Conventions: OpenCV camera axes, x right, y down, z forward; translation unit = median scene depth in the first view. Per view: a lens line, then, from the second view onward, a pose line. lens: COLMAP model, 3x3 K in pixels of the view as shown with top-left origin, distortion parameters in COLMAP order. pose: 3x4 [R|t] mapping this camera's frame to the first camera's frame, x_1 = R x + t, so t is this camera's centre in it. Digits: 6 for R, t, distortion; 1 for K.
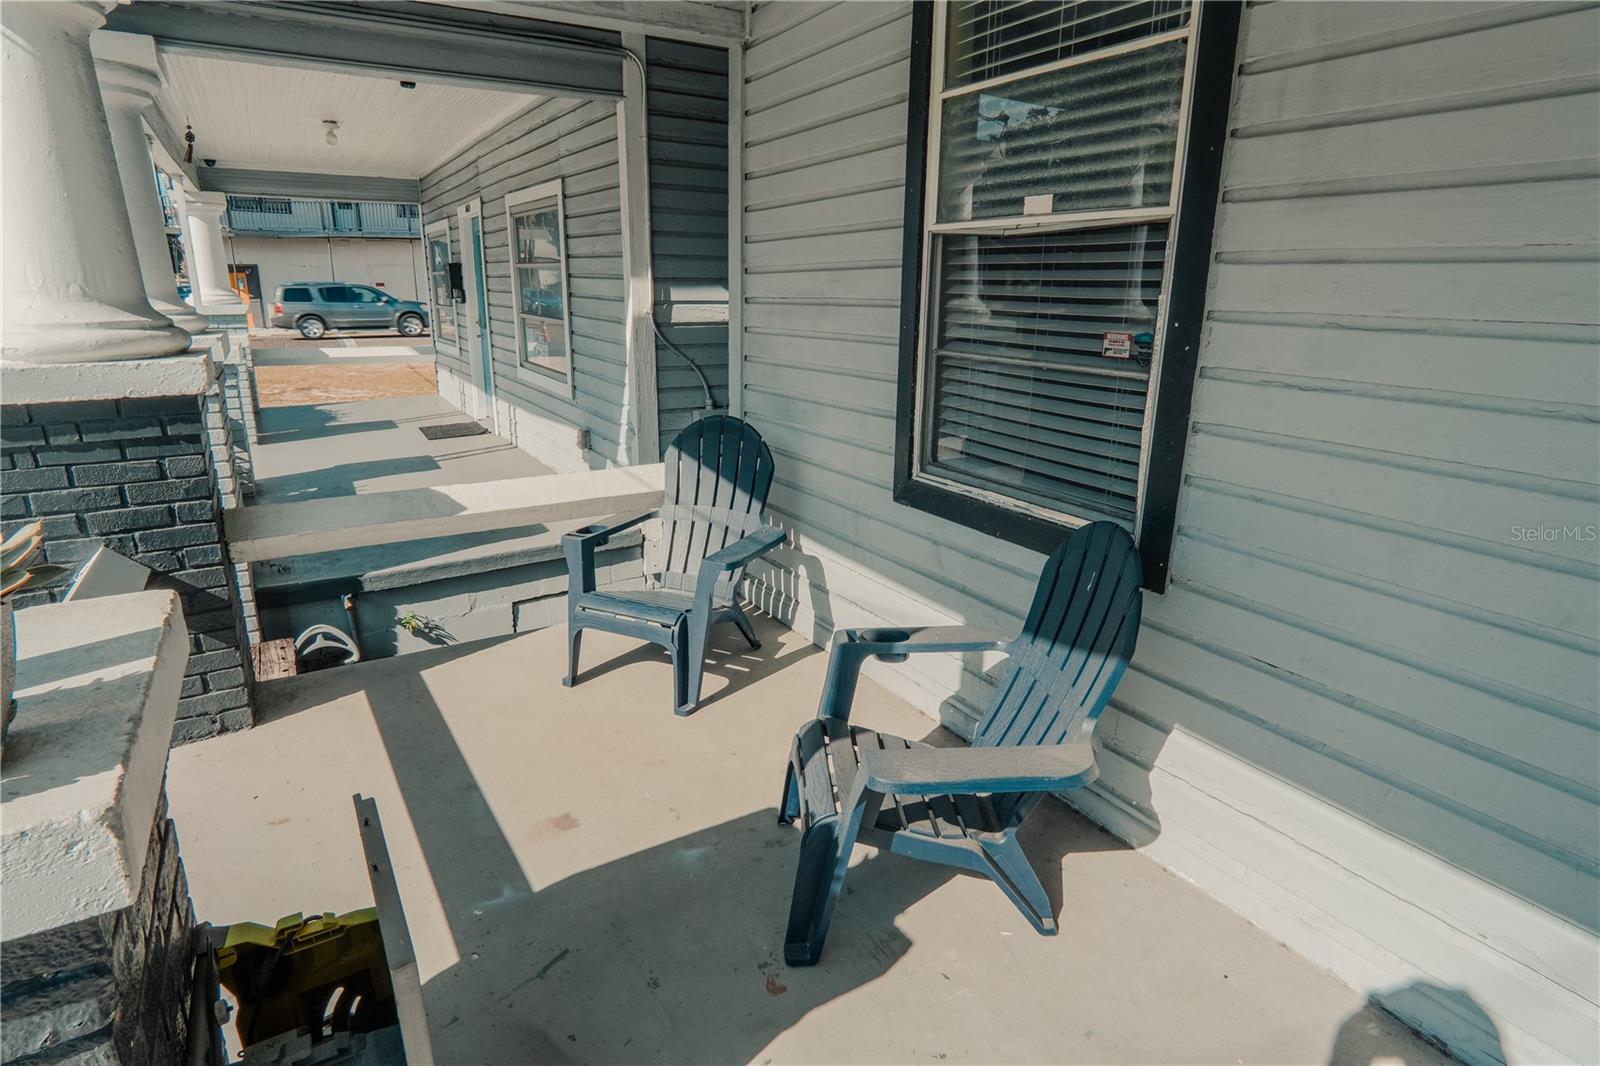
lens RADIAL K [[857.2, 0, 809.6], [0, 857.2, 531.1], [0, 0, 1]] dist [-0.028667, 0.001148]
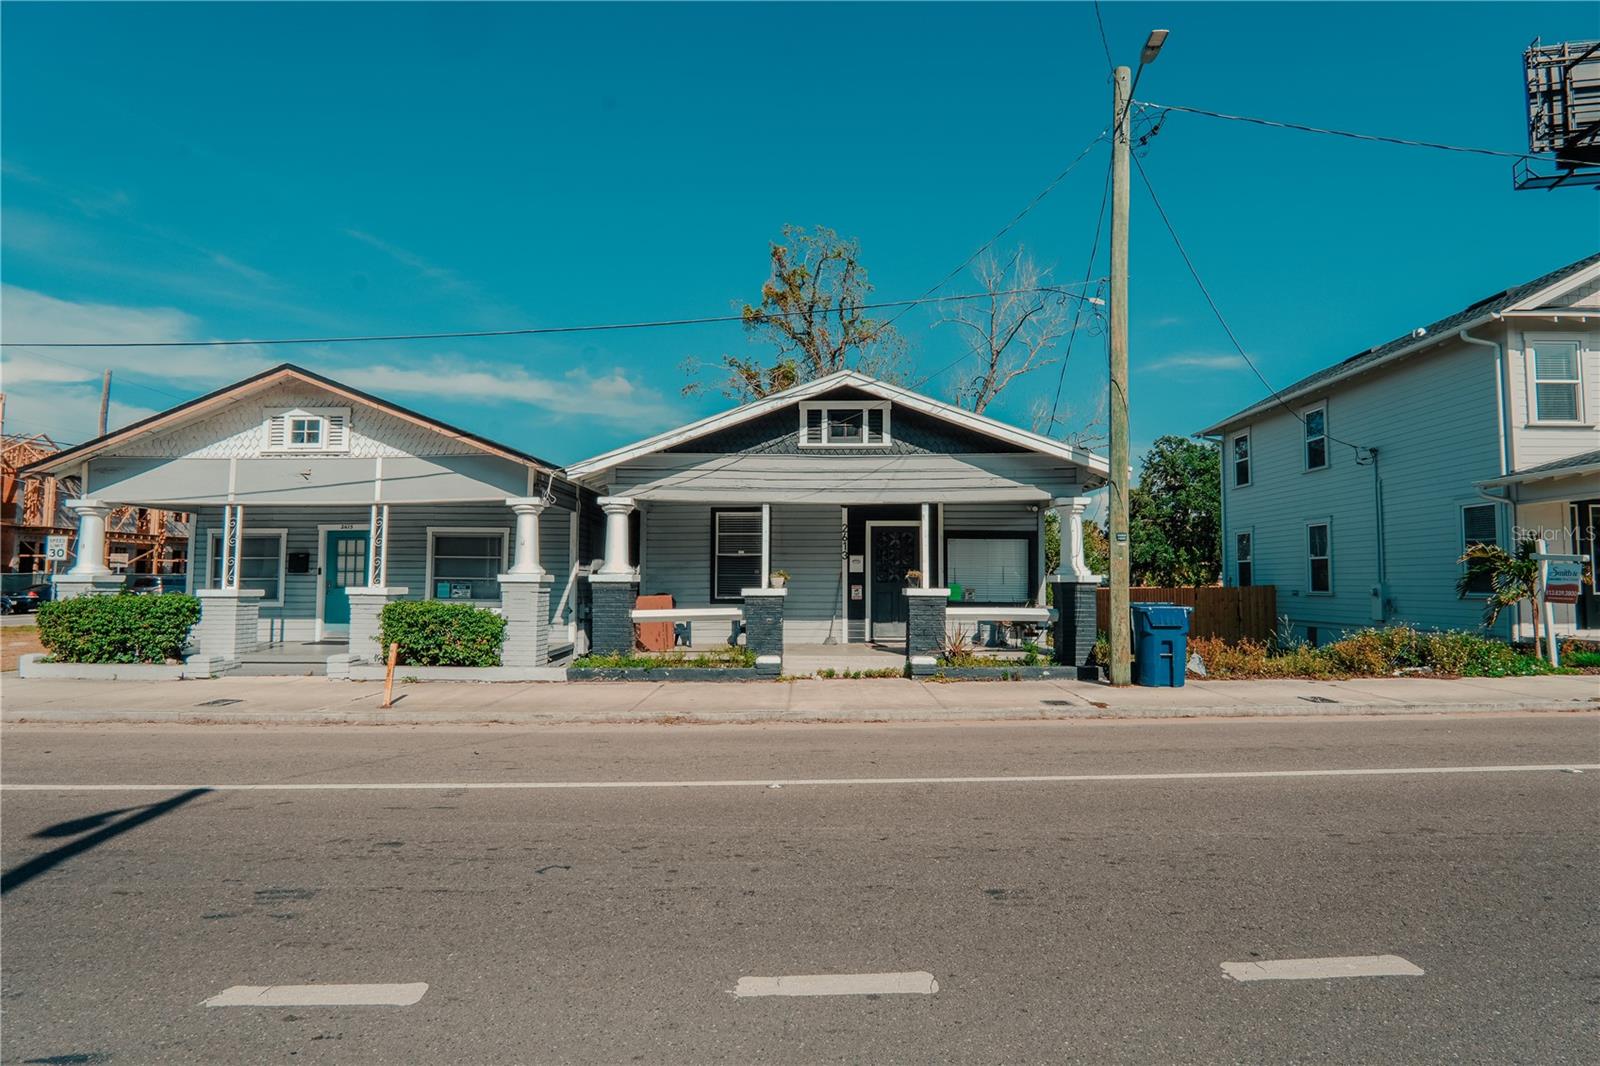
lens RADIAL K [[857.2, 0, 809.6], [0, 857.2, 531.1], [0, 0, 1]] dist [-0.028667, 0.001148]
pose [[0.540191, 0.041081, 0.840539, -4.365135], [0.237807, 0.950647, -0.199294, 0.796487], [-0.807243, 0.307543, 0.503762, -2.465182]]
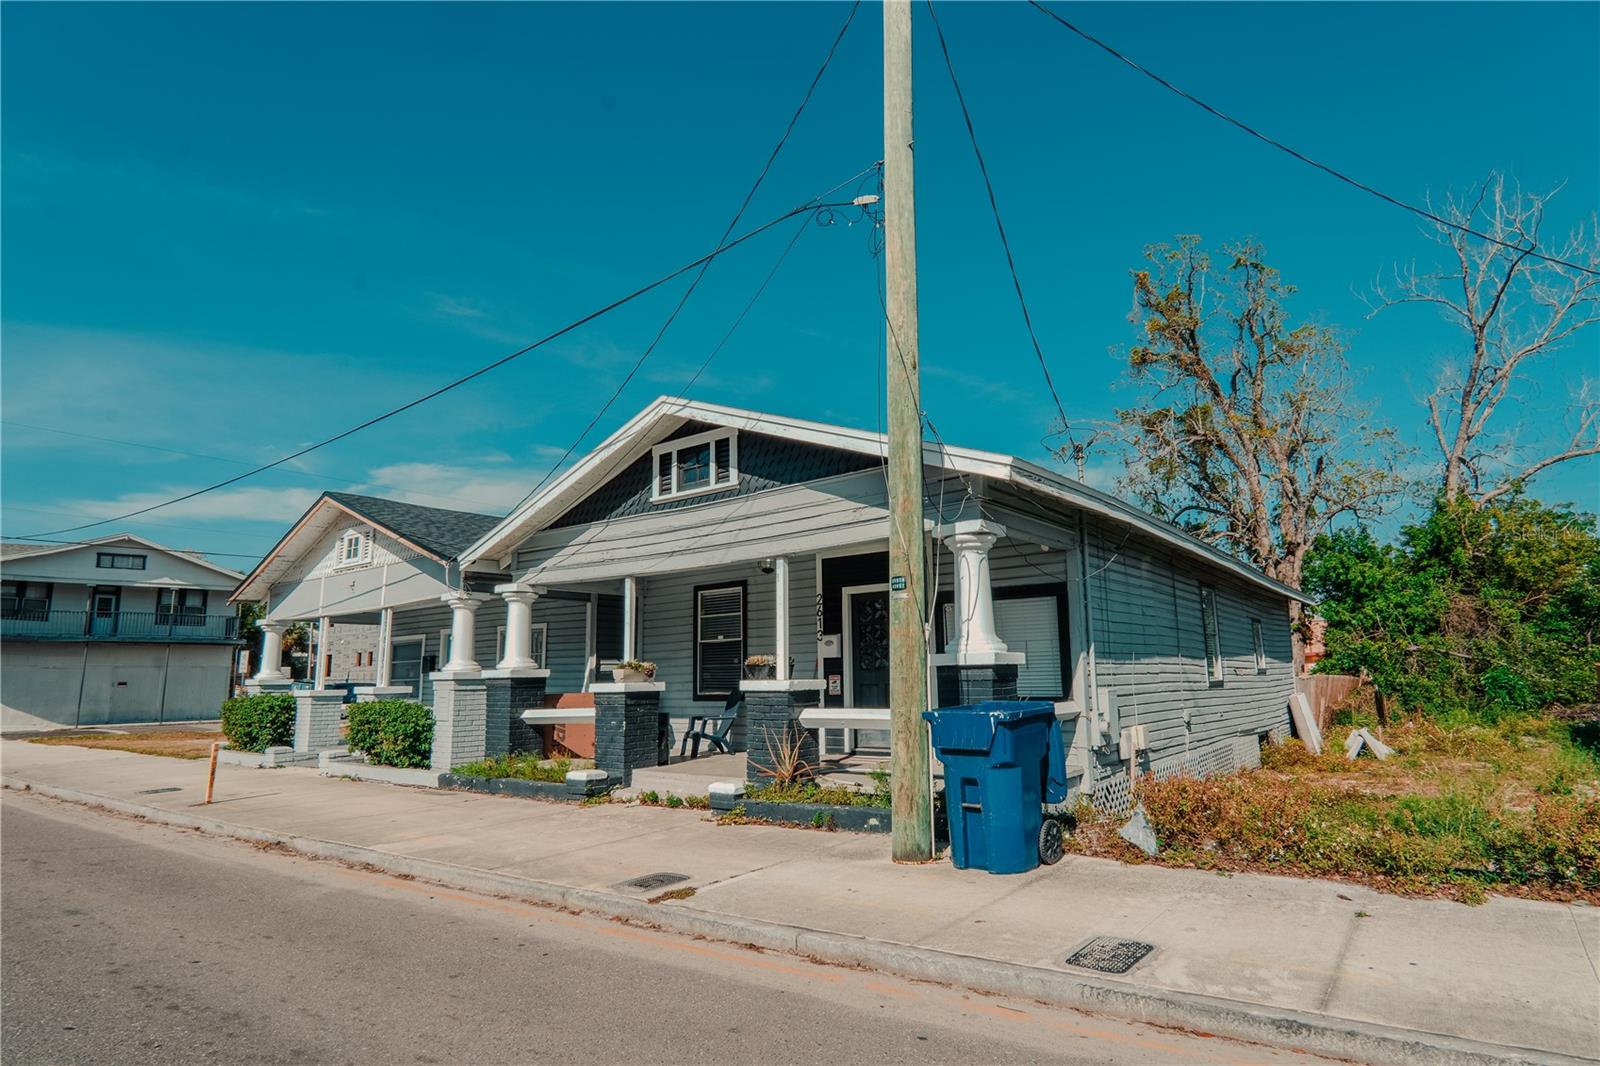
lens RADIAL K [[857.2, 0, 809.6], [0, 857.2, 531.1], [0, 0, 1]] dist [-0.028667, 0.001148]
pose [[0.933563, 0.030588, 0.357106, -1.023940], [0.128636, 0.901375, -0.413493, 1.169063], [-0.334534, 0.431958, 0.837555, -3.544203]]
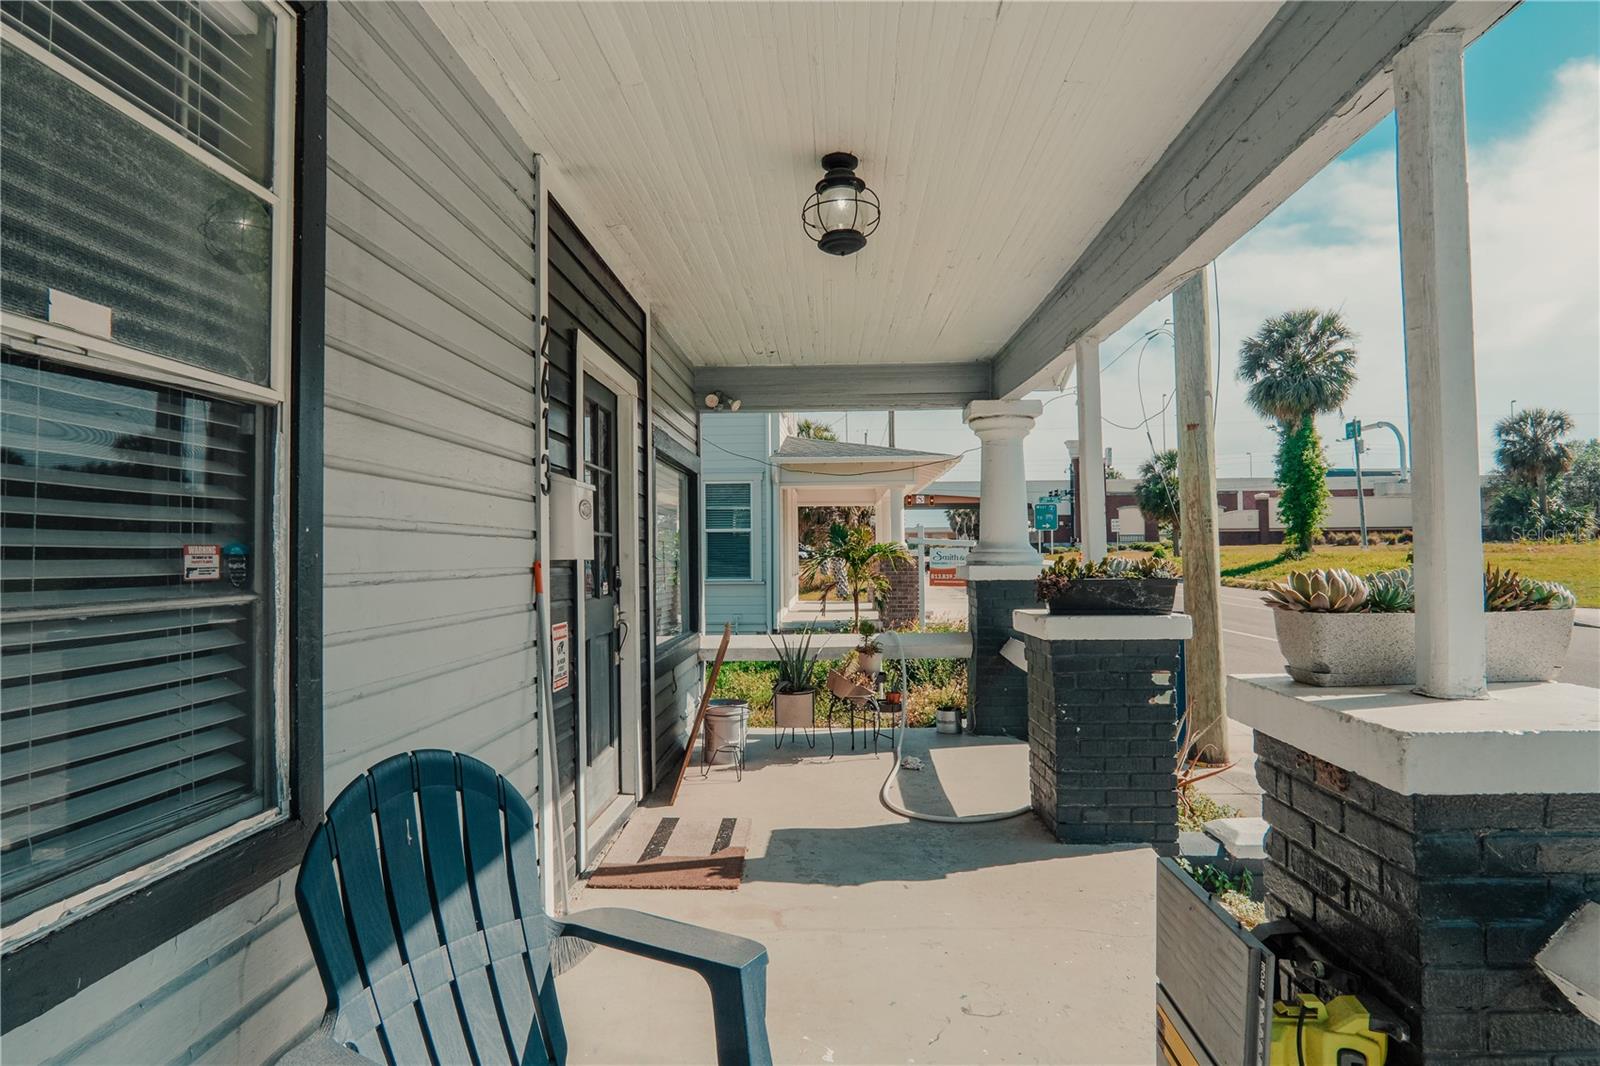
lens RADIAL K [[872.3, 0, 806.8], [0, 872.3, 524.5], [0, 0, 1]] dist [-0.029990, 0.000155]
pose [[-0.829890, 0.016808, 0.557674, -0.341030], [0.156044, 0.966648, 0.203080, -0.250067], [-0.535662, 0.255556, -0.804834, 1.032364]]
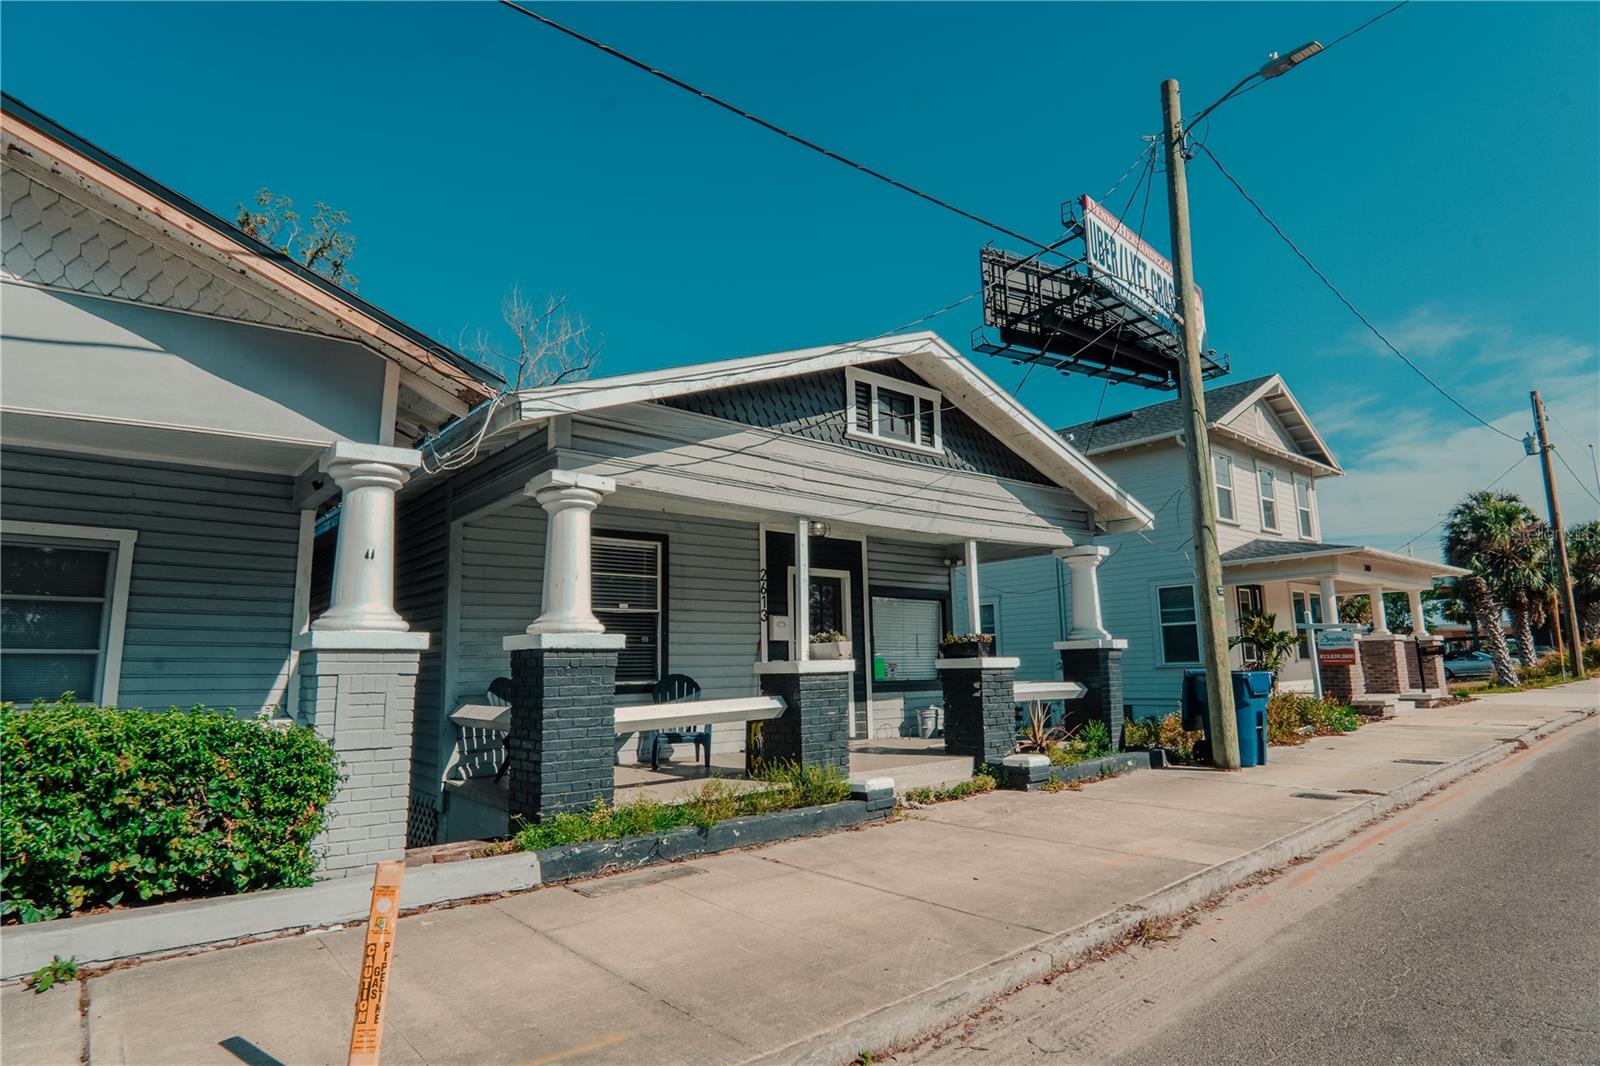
lens RADIAL K [[857.2, 0, 809.6], [0, 857.2, 531.1], [0, 0, 1]] dist [-0.028667, 0.001148]
pose [[-0.147649, 0.150818, 0.977473, -3.262685], [0.293653, 0.950424, -0.102287, -0.040874], [-0.944440, 0.271935, -0.184617, 0.693772]]
